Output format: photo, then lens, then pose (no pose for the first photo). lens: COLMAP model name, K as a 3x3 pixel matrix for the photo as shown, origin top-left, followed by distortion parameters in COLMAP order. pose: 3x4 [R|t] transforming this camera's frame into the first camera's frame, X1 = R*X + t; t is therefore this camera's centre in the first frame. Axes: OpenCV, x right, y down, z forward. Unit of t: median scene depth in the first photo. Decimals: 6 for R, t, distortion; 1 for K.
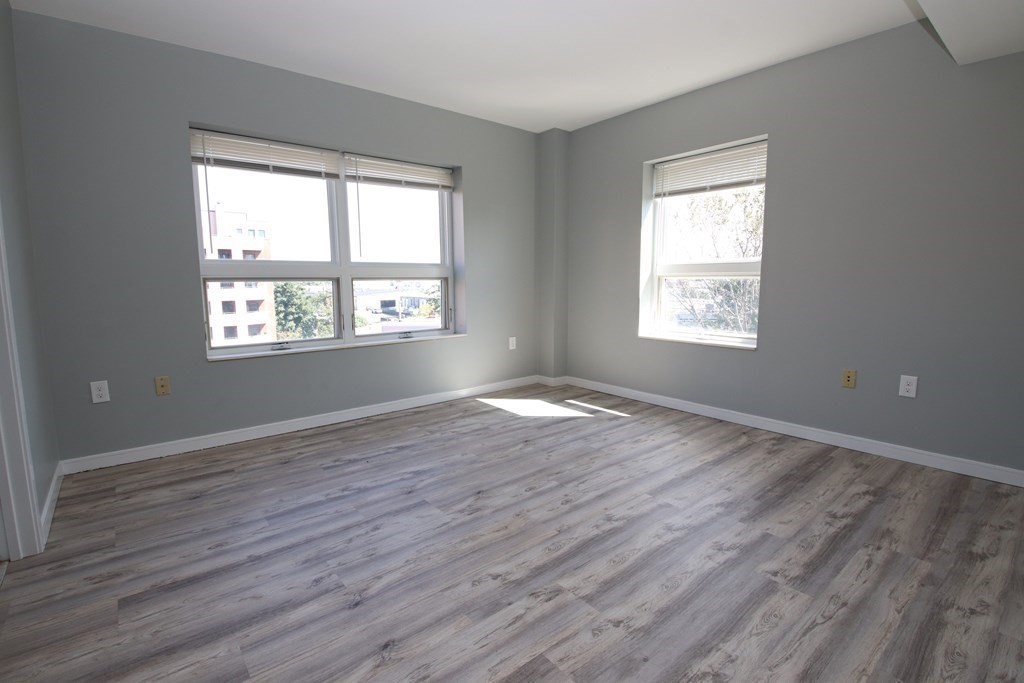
lens RADIAL K [[480.9, 0, 510.6], [0, 480.9, 339.0], [0, 0, 1]] dist [0.000097, -0.017163]
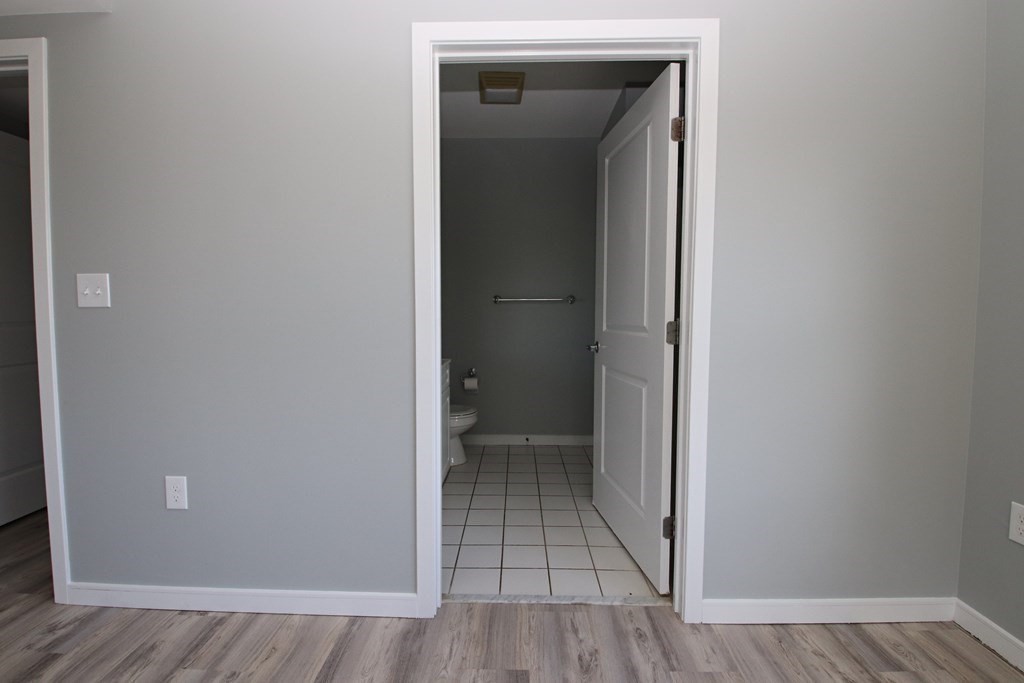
lens RADIAL K [[480.9, 0, 510.6], [0, 480.9, 339.0], [0, 0, 1]] dist [0.000097, -0.017163]
pose [[-0.659626, 0.048509, -0.750027, -0.116526], [-0.091114, 0.985394, 0.143864, -0.161726], [0.746050, 0.163235, -0.645572, 1.157271]]
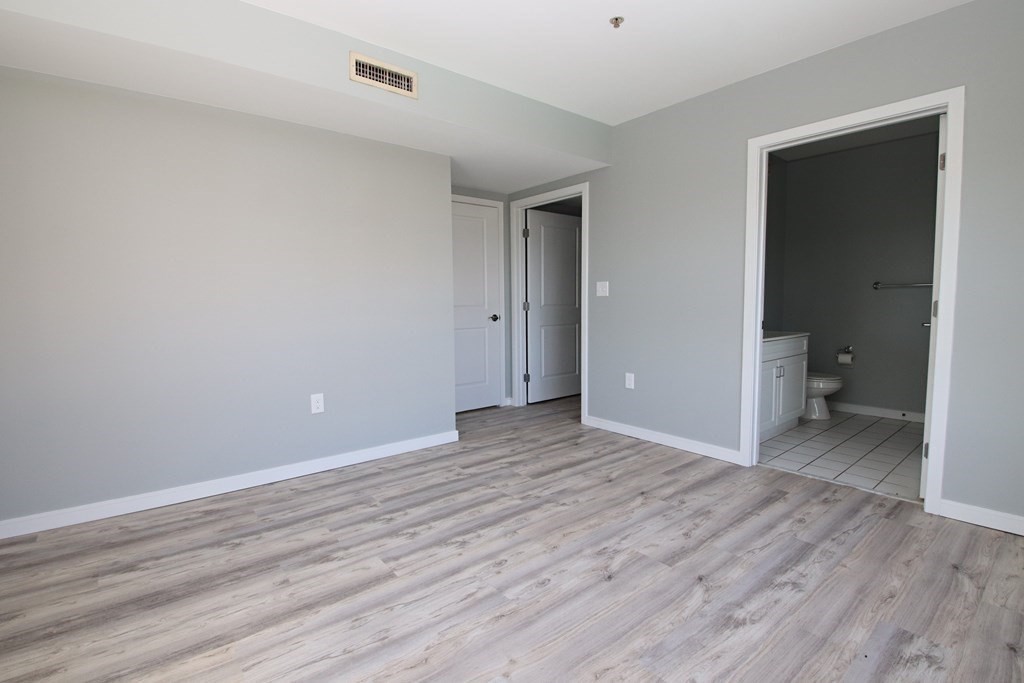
lens RADIAL K [[480.9, 0, 510.6], [0, 480.9, 339.0], [0, 0, 1]] dist [0.000097, -0.017163]
pose [[-0.999882, 0.014542, 0.005044, 0.100189], [0.015258, 0.979633, 0.200215, -0.255602], [-0.002030, 0.200268, -0.979739, 2.001233]]
